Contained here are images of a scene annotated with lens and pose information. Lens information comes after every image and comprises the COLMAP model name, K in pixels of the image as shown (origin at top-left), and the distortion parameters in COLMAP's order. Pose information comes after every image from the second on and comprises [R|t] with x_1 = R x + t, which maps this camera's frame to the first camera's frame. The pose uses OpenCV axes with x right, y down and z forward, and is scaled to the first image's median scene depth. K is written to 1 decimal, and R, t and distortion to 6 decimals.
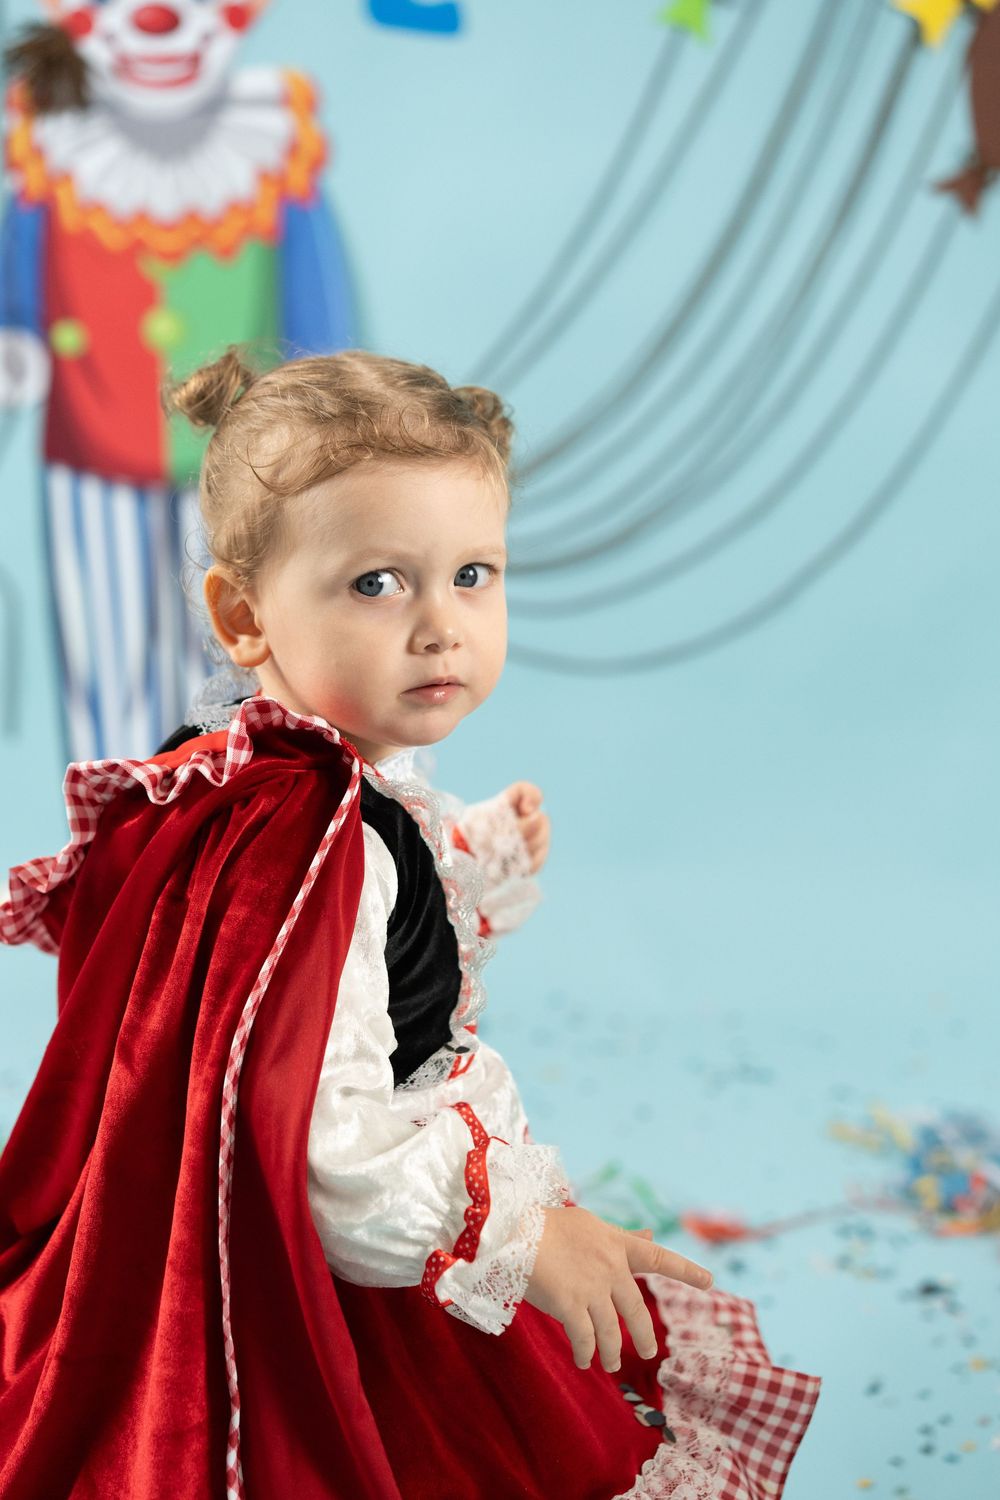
lens RADIAL K [[2278.0, 0, 498.3], [0, 2278.0, 776.6], [0, 0, 1]] dist [0.022462, 0.003799]
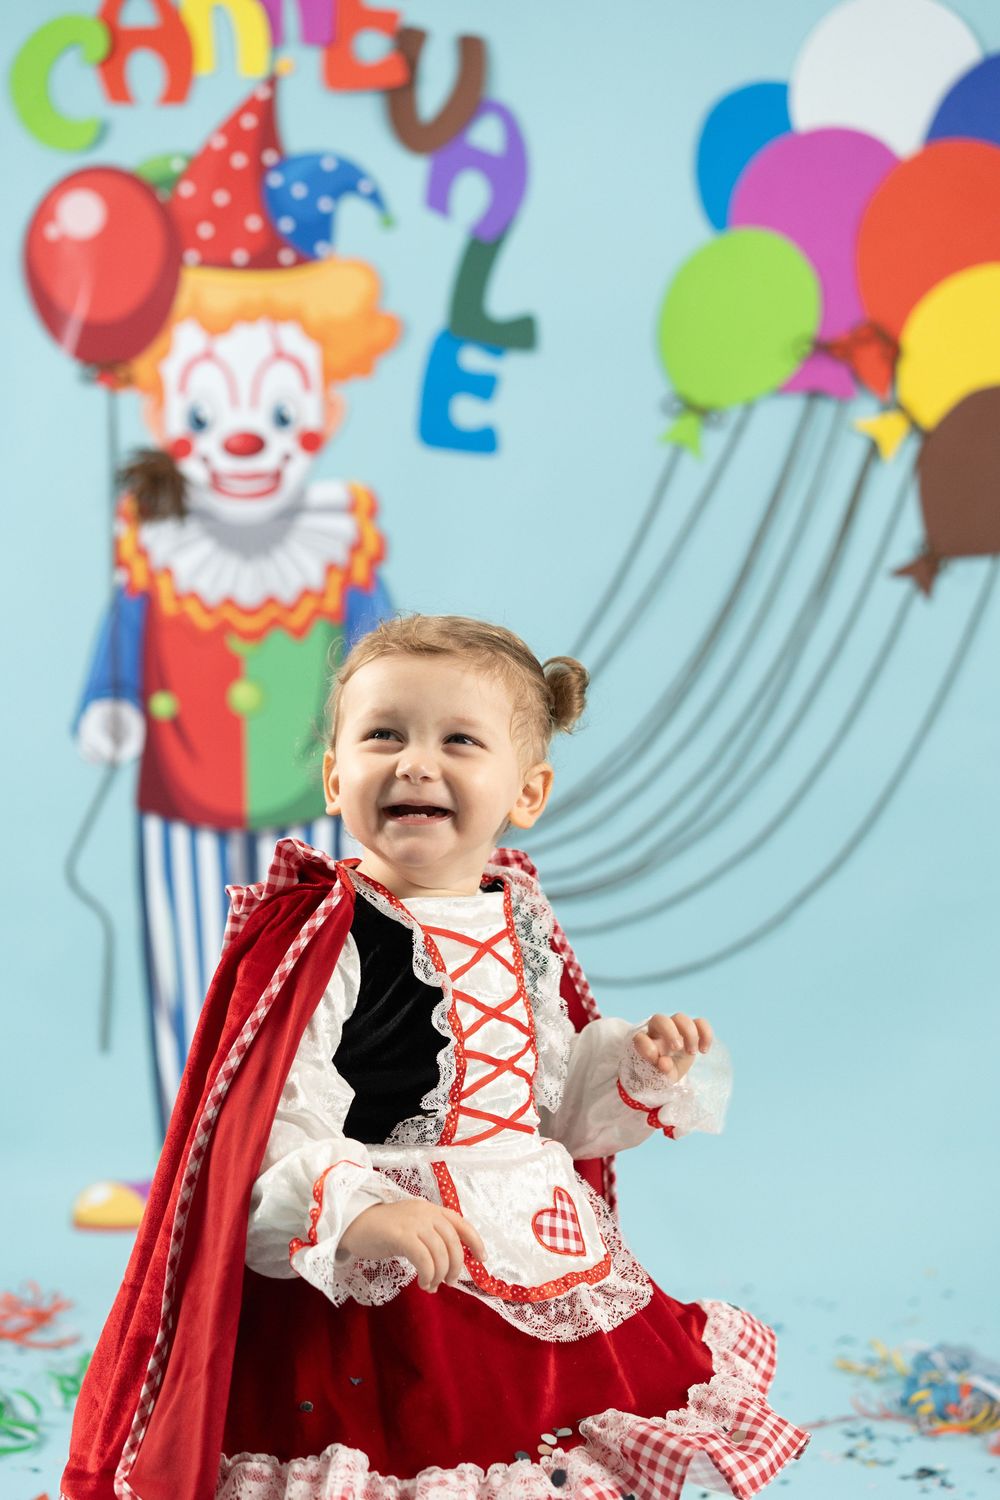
lens RADIAL K [[2233.6, 0, 505.0], [0, 2233.6, 776.0], [0, 0, 1]] dist [-0.010476, 0.057805]
pose [[0.999950, -0.009892, 0.001173, -0.014754], [0.009933, 0.981143, -0.193026, 0.069297], [0.000759, 0.193028, 0.981193, -0.123459]]
